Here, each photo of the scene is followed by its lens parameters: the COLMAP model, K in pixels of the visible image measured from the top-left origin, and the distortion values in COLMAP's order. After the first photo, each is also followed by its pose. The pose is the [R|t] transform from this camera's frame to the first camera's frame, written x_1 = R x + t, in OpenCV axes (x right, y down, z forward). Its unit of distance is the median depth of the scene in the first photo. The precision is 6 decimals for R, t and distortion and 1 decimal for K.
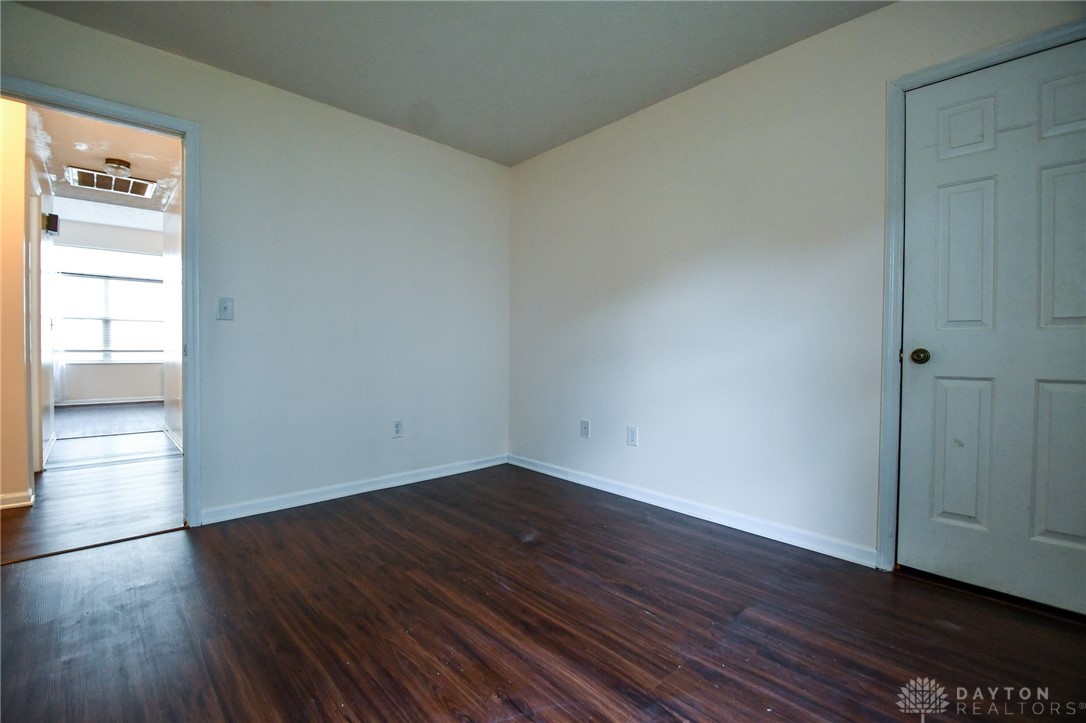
lens RADIAL K [[483.7, 0, 538.1], [0, 483.7, 361.7], [0, 0, 1]] dist [0.016722, -0.024079]
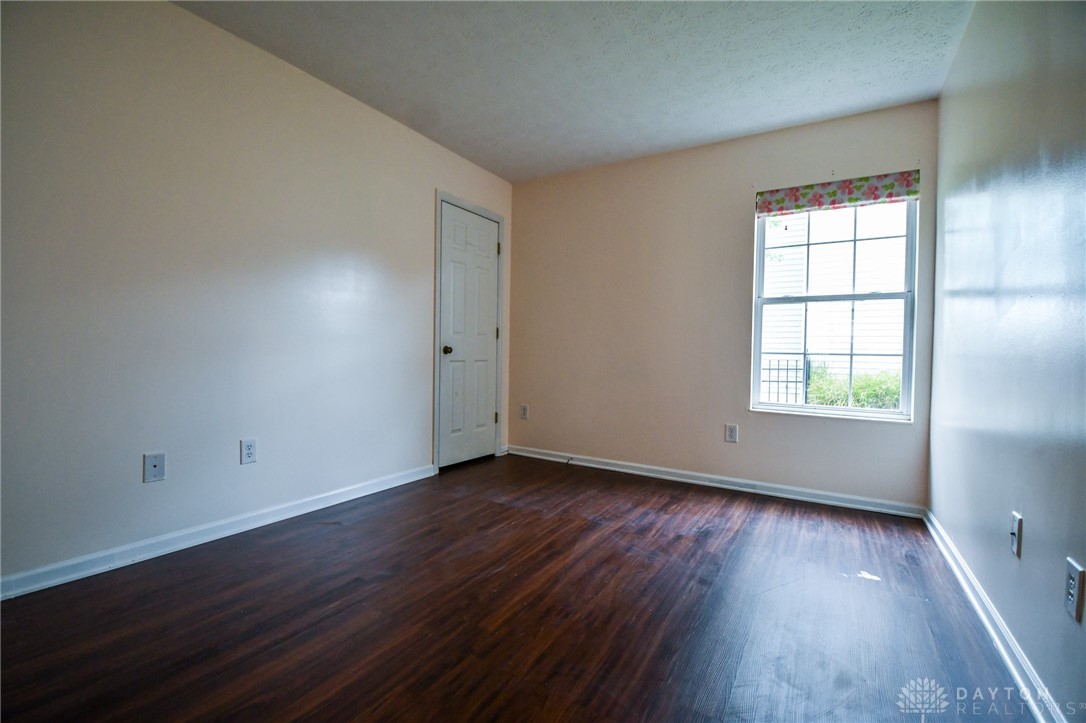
lens RADIAL K [[473.4, 0, 536.1], [0, 473.4, 361.8], [0, 0, 1]] dist [0.014585, -0.022292]
pose [[-0.272594, -0.032324, 0.961586, -1.114484], [0.004038, 0.999388, 0.034739, -0.031818], [-0.962121, 0.013352, -0.272297, 1.236320]]
